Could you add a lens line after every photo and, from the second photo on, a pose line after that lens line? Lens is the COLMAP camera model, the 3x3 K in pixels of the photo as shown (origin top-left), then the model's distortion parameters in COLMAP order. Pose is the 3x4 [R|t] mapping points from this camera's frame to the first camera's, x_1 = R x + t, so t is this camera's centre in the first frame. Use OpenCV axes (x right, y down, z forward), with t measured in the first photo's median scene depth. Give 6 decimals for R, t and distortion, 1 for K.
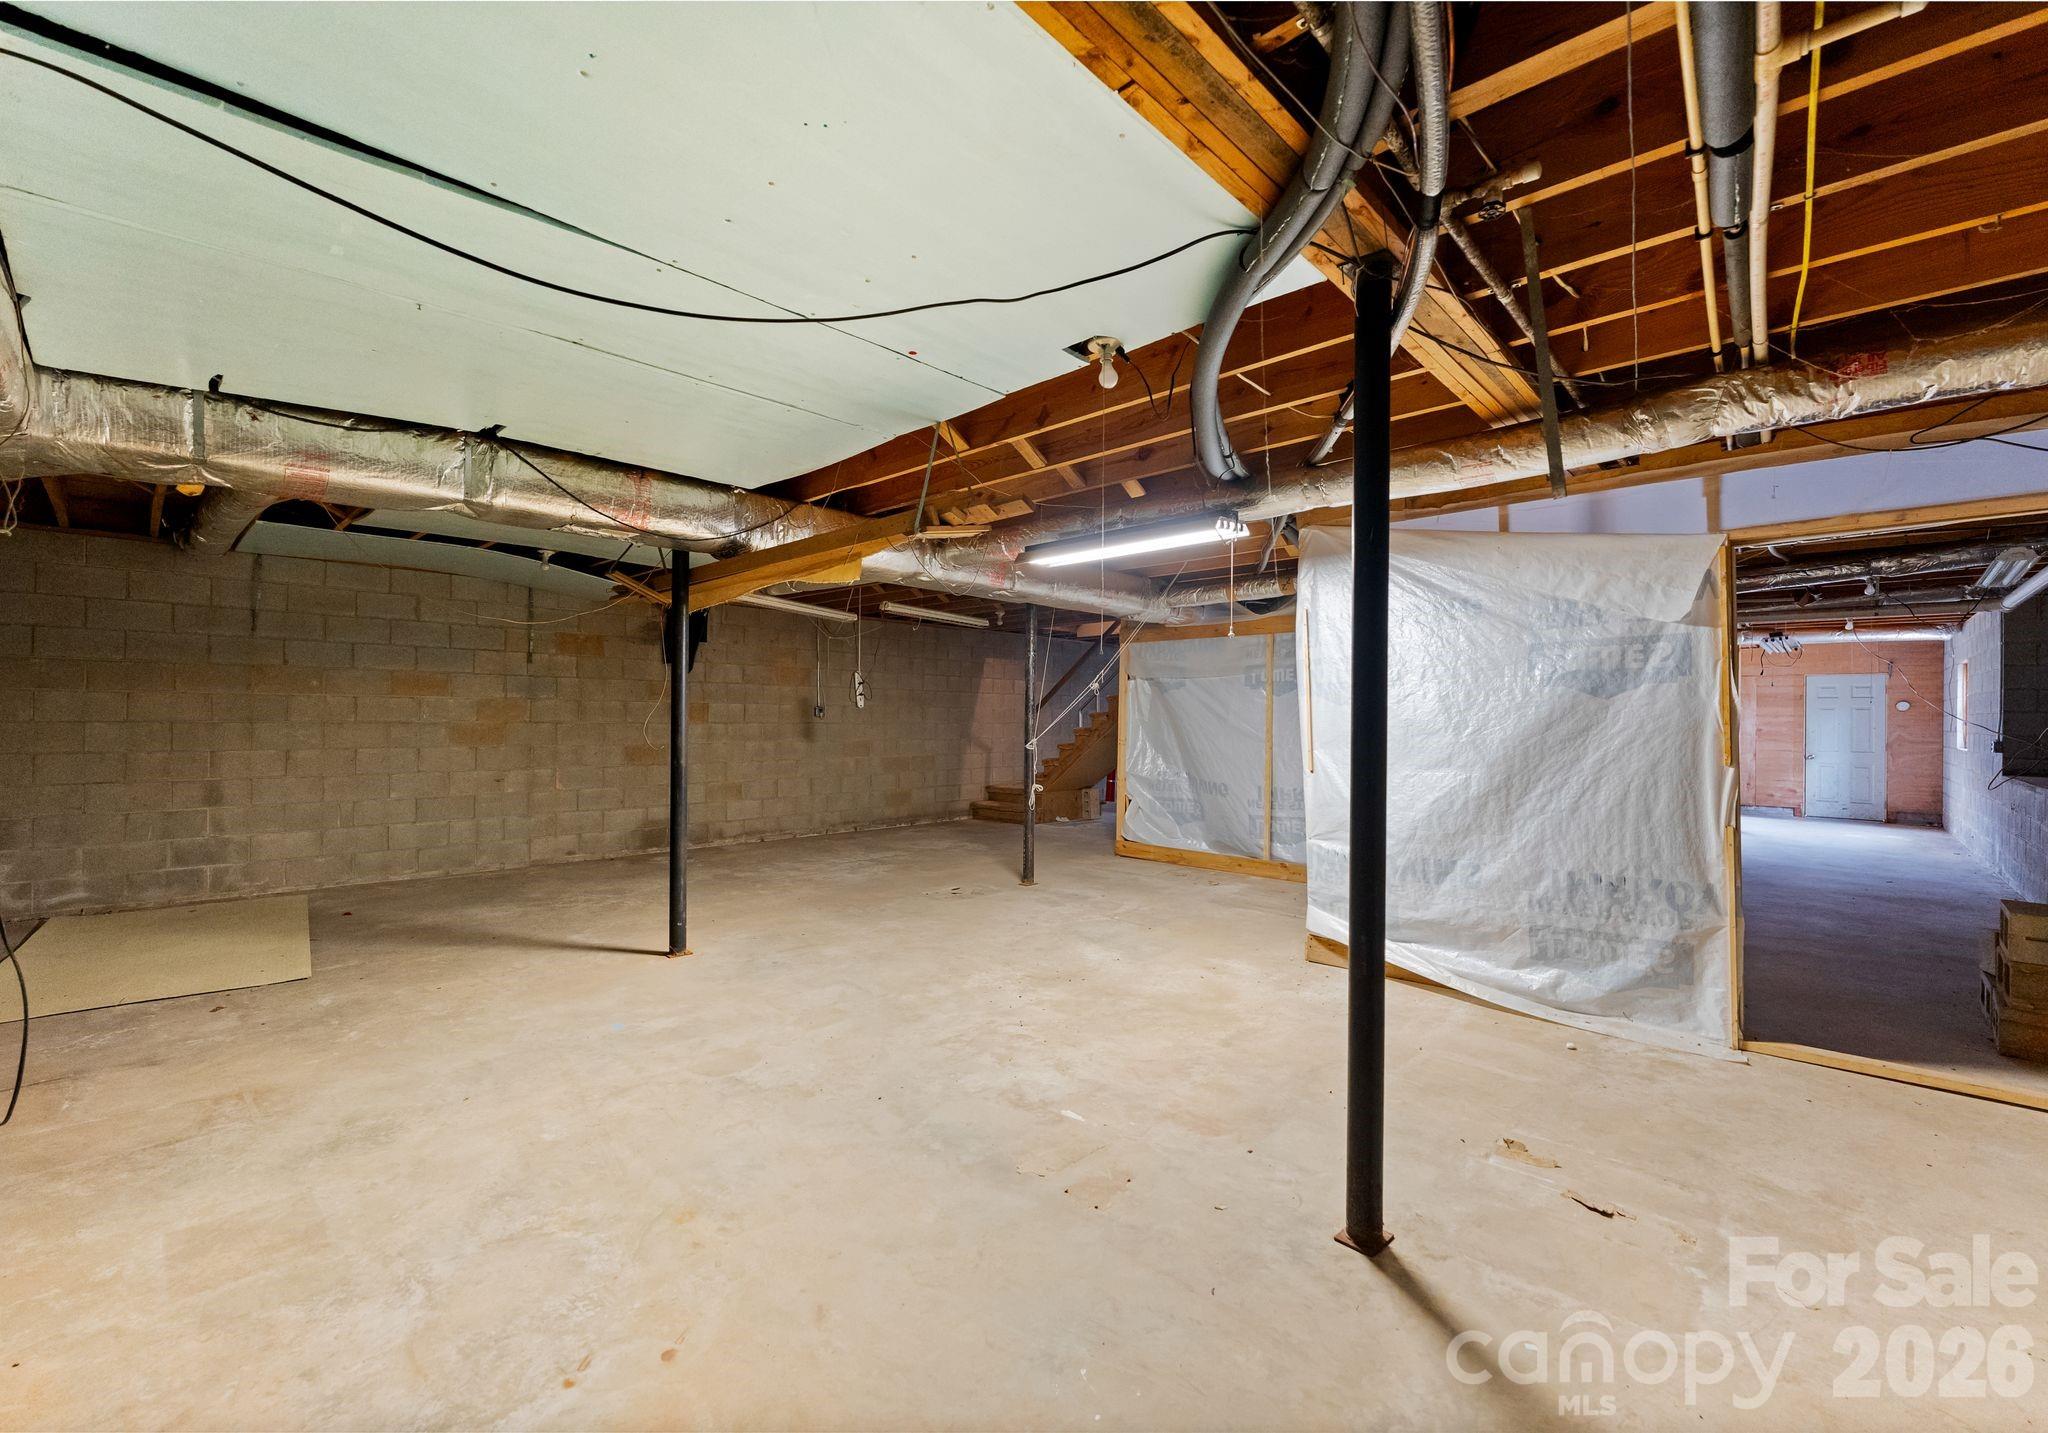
lens RADIAL K [[864.3, 0, 1037.7], [0, 864.3, 716.9], [0, 0, 1]] dist [-0.000497, -0.000317]
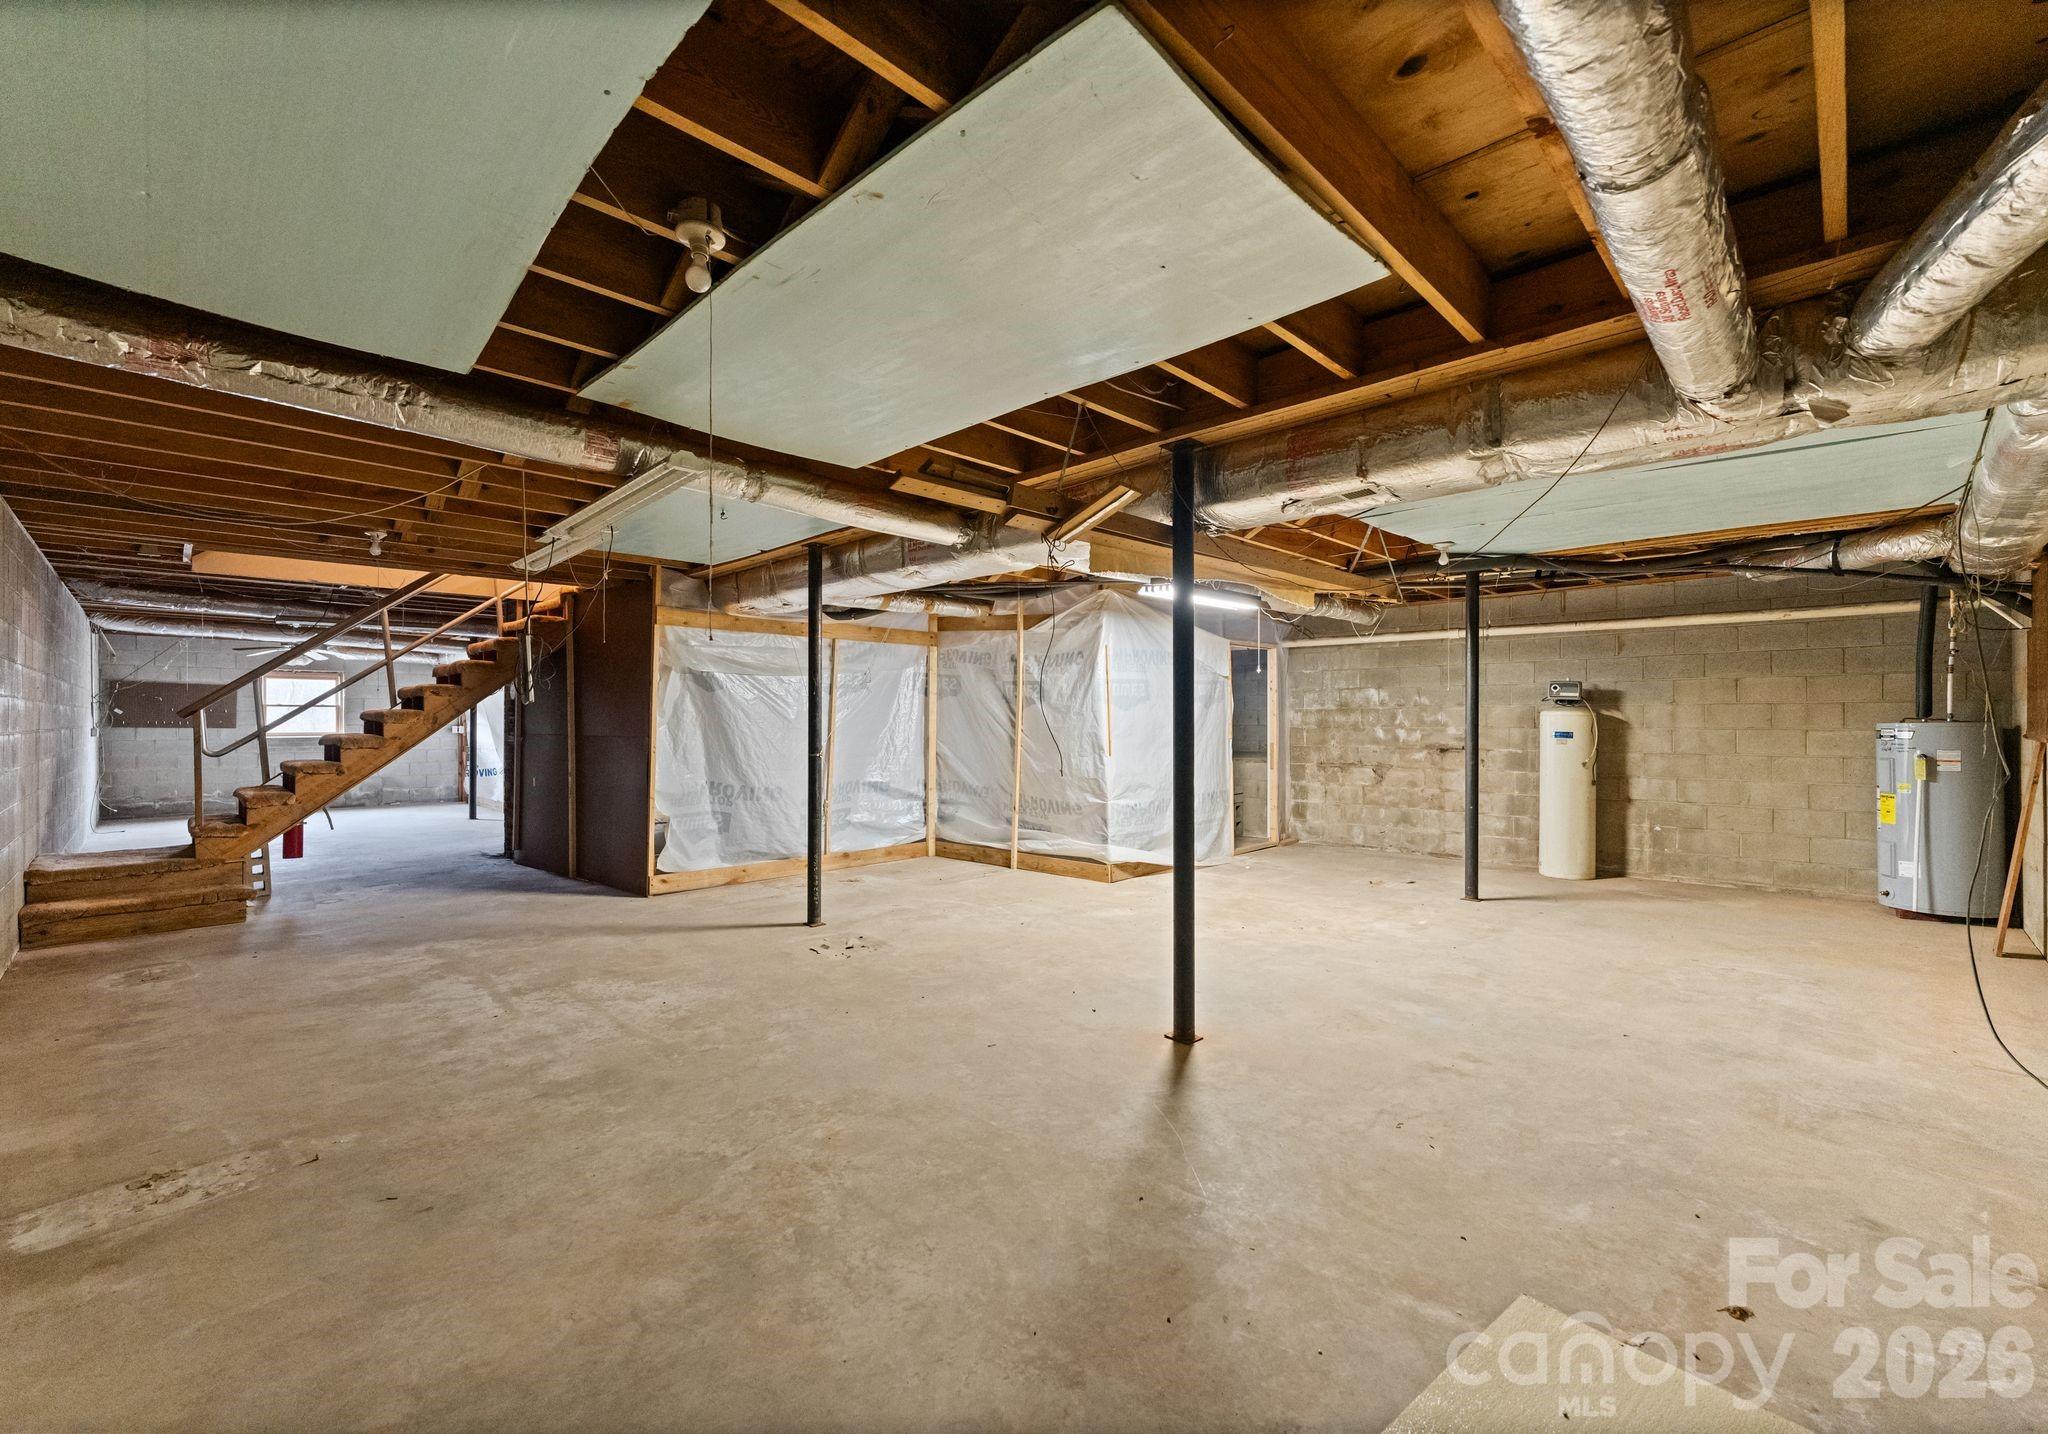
lens RADIAL K [[864.3, 0, 1037.7], [0, 864.3, 717.4], [0, 0, 1]] dist [-0.000497, -0.000317]
pose [[0.012972, -0.001240, 0.999915, -1.801512], [-0.001977, 0.999997, 0.001266, 0.000528], [-0.999914, -0.001993, 0.012970, 1.736391]]
